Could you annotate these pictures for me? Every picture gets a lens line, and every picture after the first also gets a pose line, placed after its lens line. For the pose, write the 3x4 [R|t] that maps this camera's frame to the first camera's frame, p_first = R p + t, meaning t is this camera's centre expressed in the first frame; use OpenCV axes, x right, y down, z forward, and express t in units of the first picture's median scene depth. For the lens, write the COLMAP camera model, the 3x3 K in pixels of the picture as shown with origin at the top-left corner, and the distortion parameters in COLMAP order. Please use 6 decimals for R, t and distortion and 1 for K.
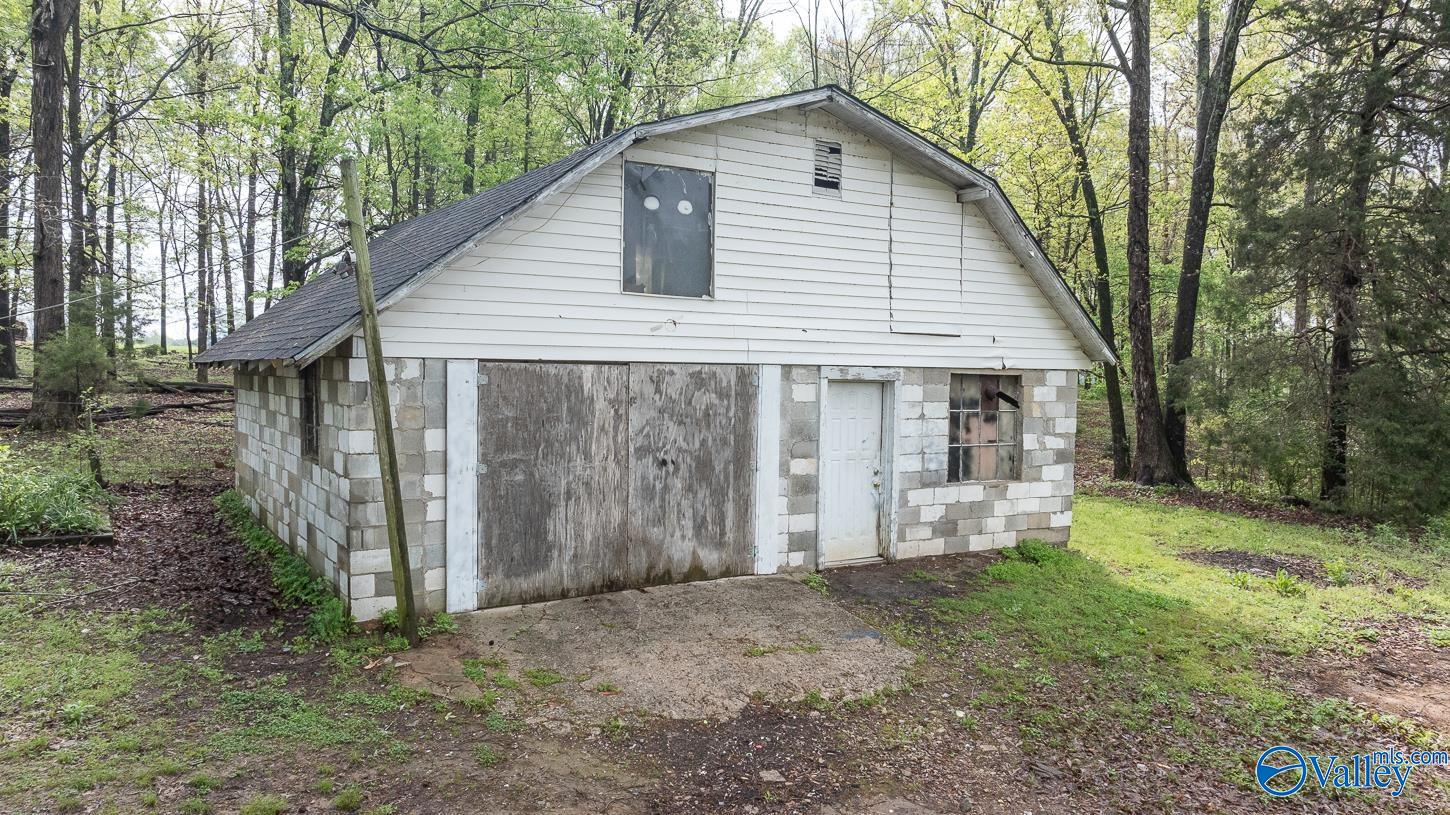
lens RADIAL K [[1004.5, 0, 725.0], [0, 1004.5, 407.5], [0, 0, 1]] dist [-0.011827, 0.000272]
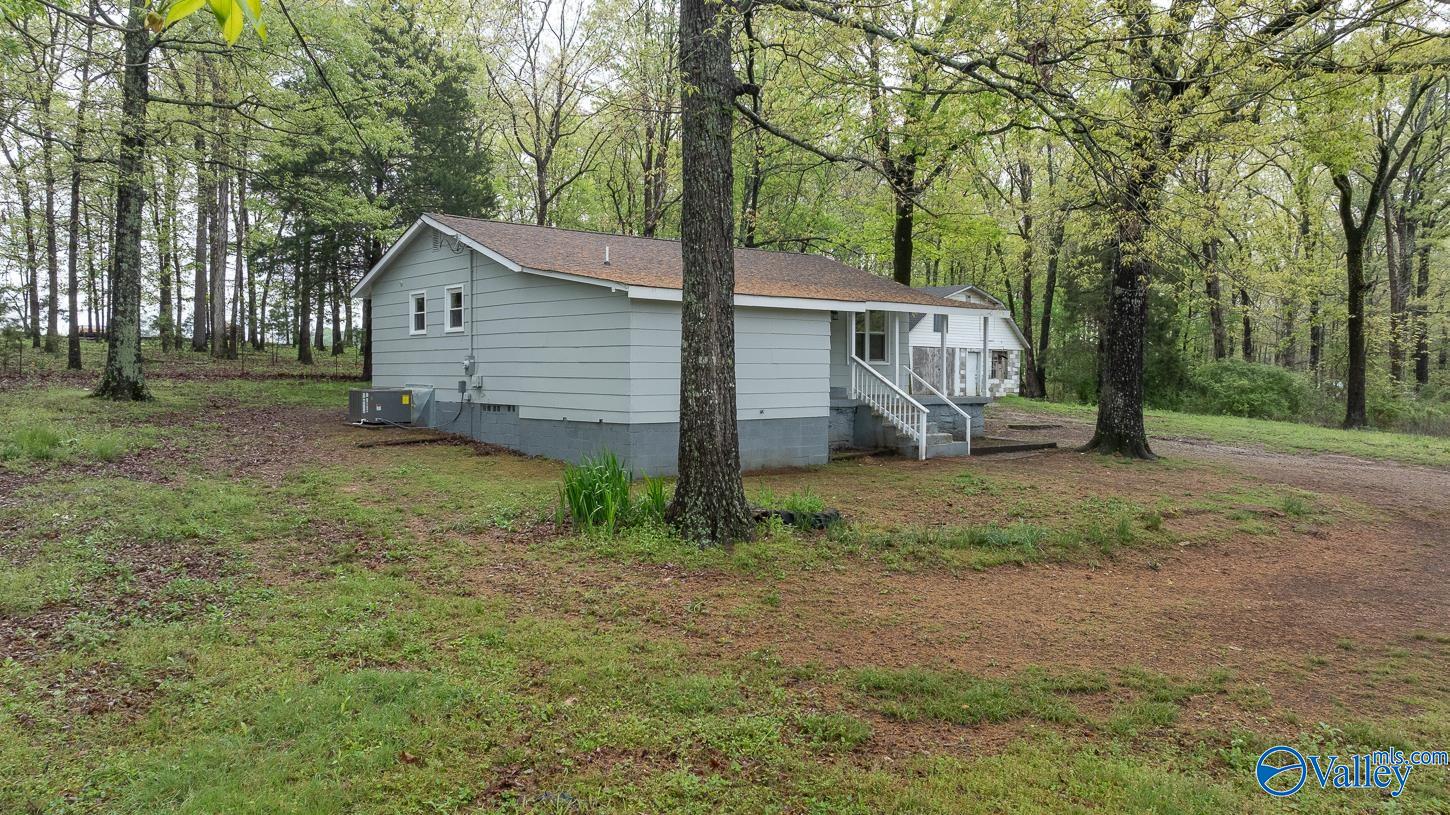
lens RADIAL K [[1044.3, 0, 761.2], [0, 1044.3, 411.7], [0, 0, 1]] dist [-0.042065, 0.039999]
pose [[0.984588, -0.005071, 0.174815, -1.430619], [0.004074, 0.999973, 0.006066, 0.183535], [-0.174841, -0.005261, 0.984583, -2.968677]]
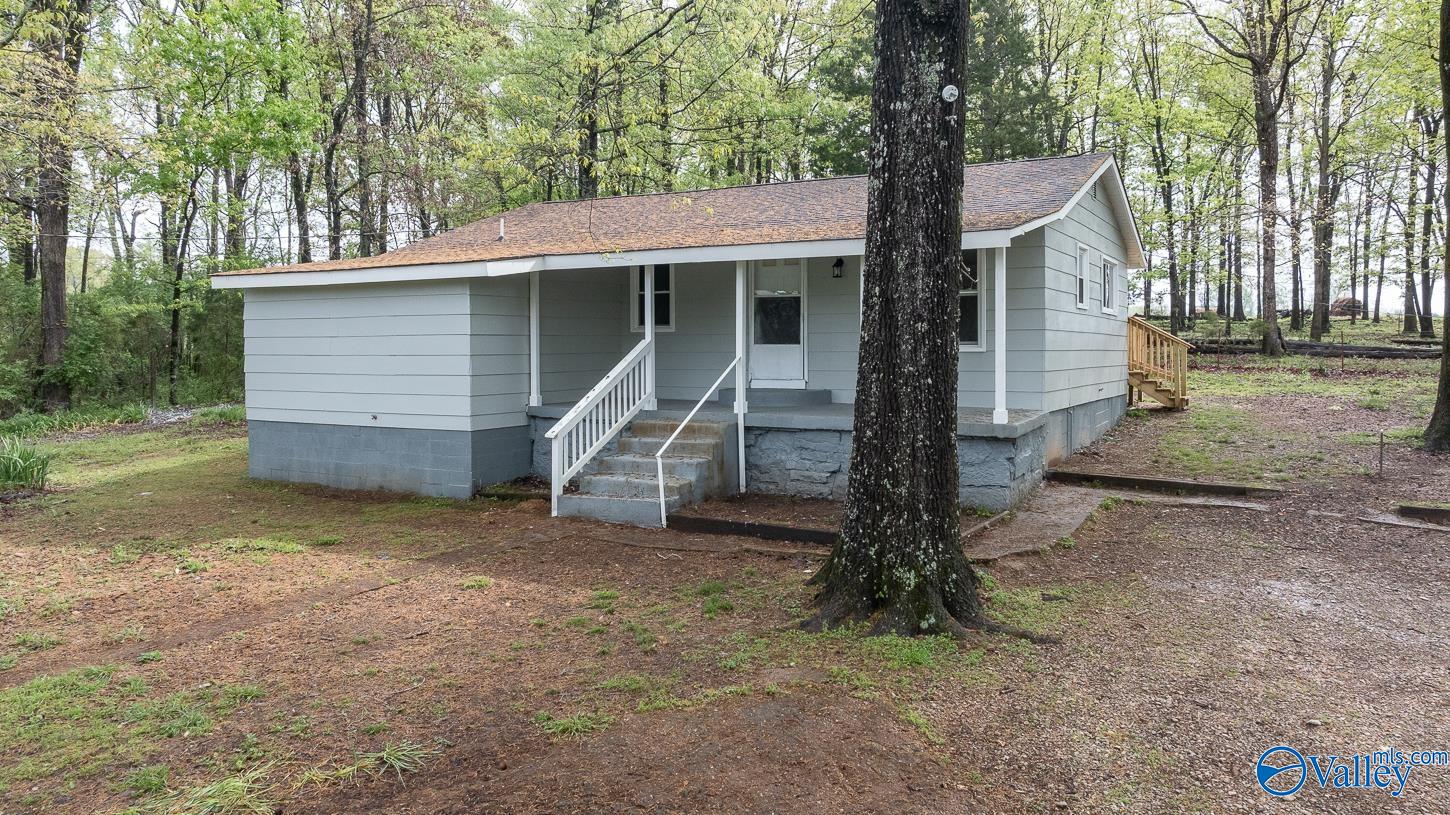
lens RADIAL K [[1044.3, 0, 761.2], [0, 1044.3, 411.7], [0, 0, 1]] dist [-0.042065, 0.039999]
pose [[0.471939, 0.051171, -0.880145, 0.245535], [-0.025714, 0.998688, 0.044275, 0.116186], [0.881256, 0.001737, 0.472636, -1.500953]]
